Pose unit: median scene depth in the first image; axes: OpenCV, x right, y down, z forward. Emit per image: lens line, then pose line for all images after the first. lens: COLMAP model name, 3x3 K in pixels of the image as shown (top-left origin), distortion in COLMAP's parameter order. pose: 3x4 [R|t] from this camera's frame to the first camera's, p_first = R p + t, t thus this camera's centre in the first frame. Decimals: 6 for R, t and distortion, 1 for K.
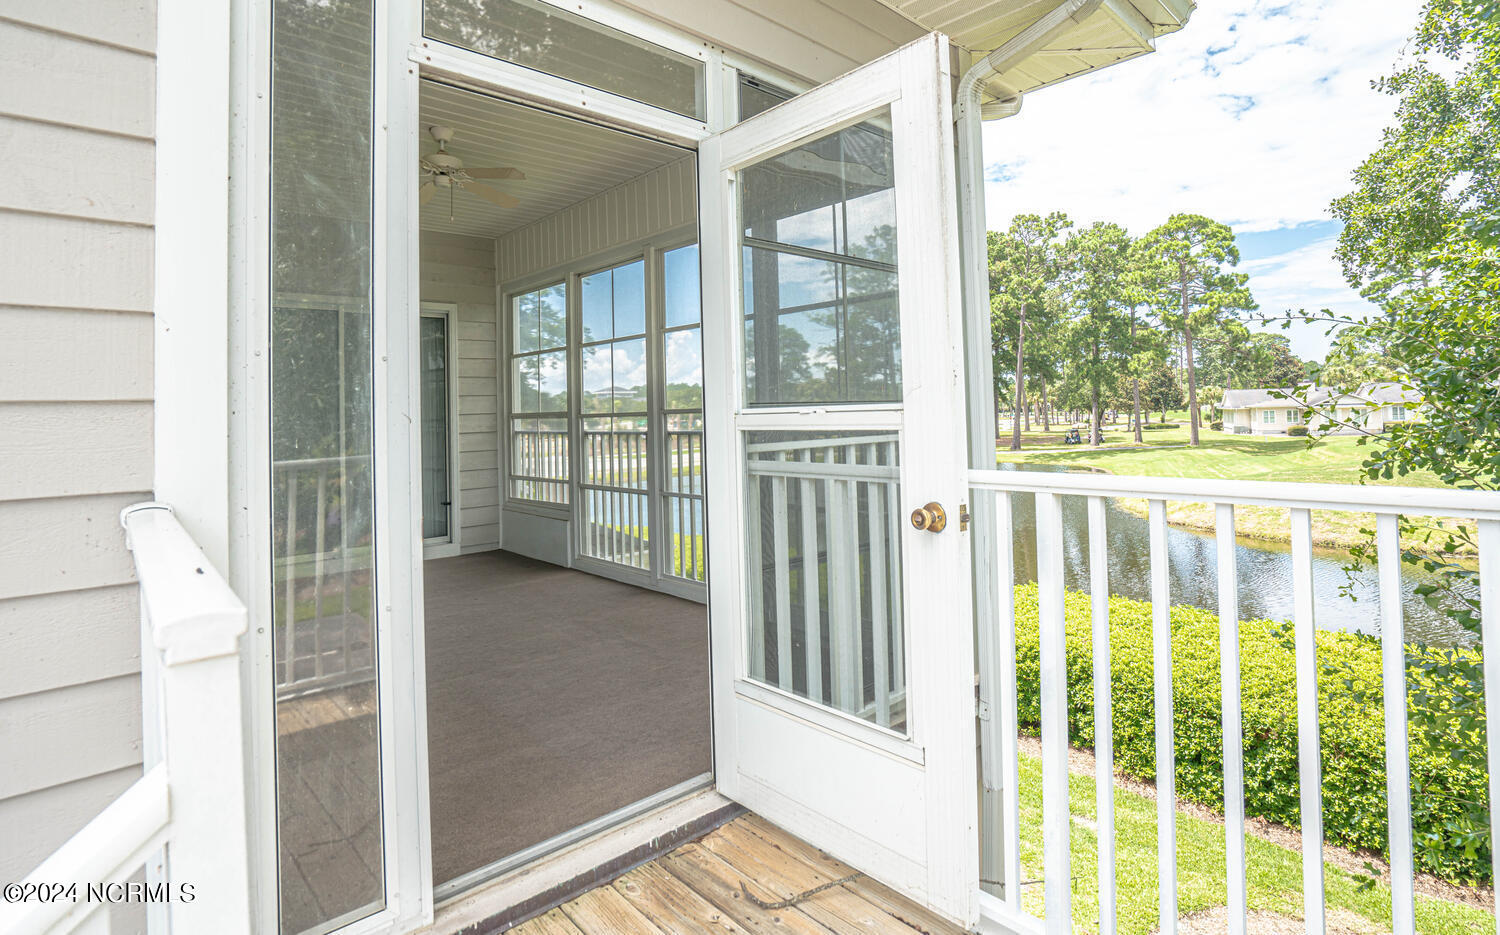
lens RADIAL K [[776.6, 0, 746.1], [0, 776.6, 384.4], [0, 0, 1]] dist [-0.000302, 0.000215]
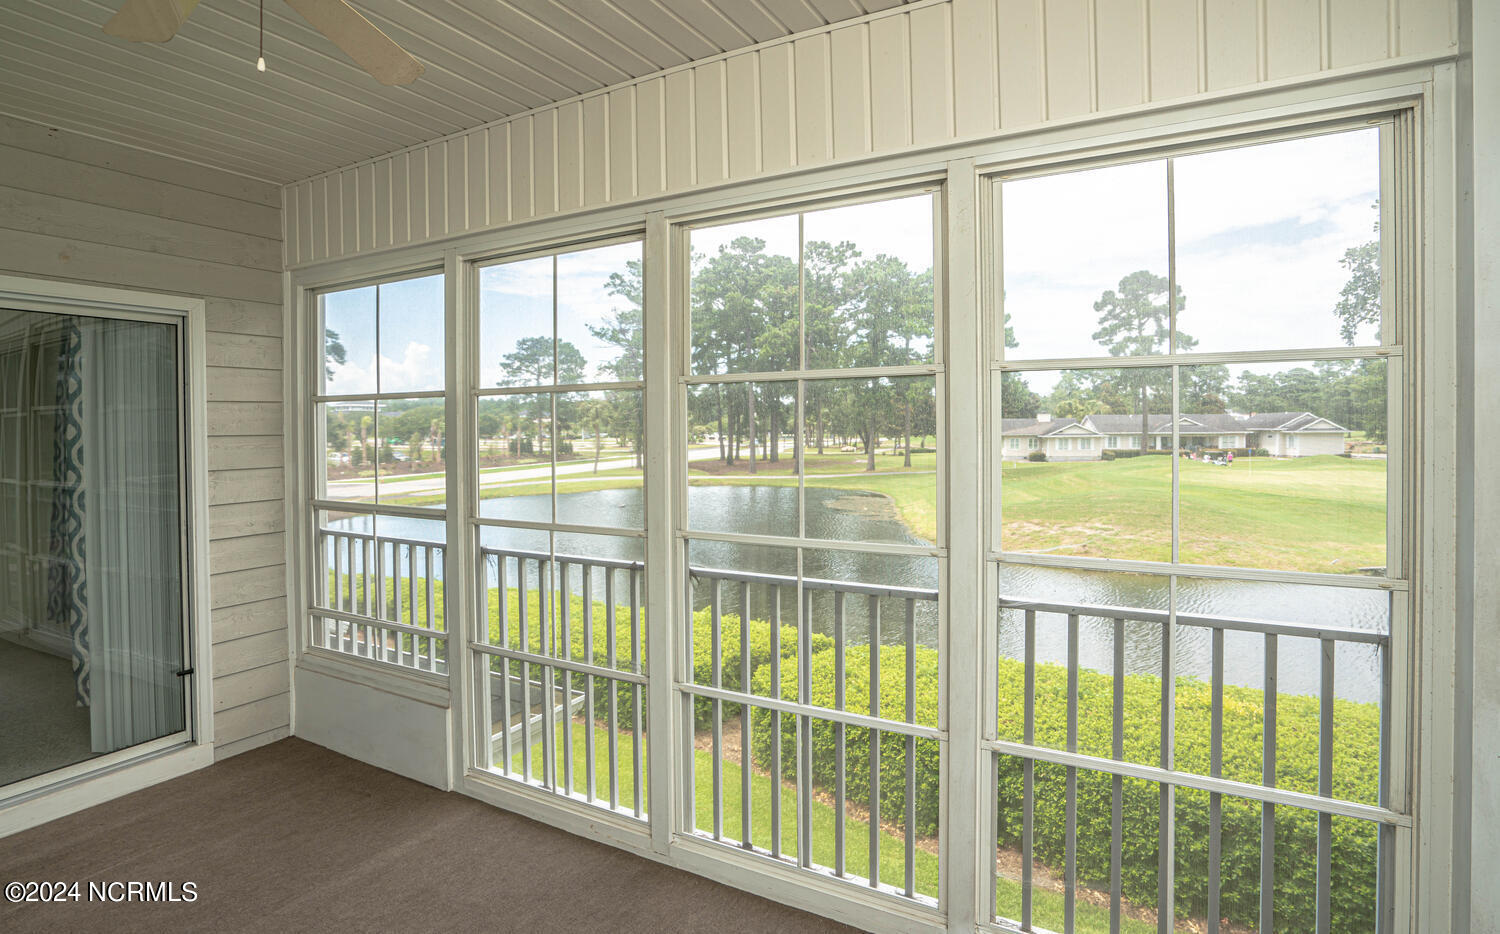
lens RADIAL K [[784.0, 0, 752.7], [0, 784.0, 435.0], [0, 0, 1]] dist [-0.020273, 0.000411]
pose [[0.952446, 0.011886, 0.304475, -0.077898], [-0.024973, 0.998922, 0.039122, -0.018190], [-0.303682, -0.044865, 0.951717, 0.166740]]
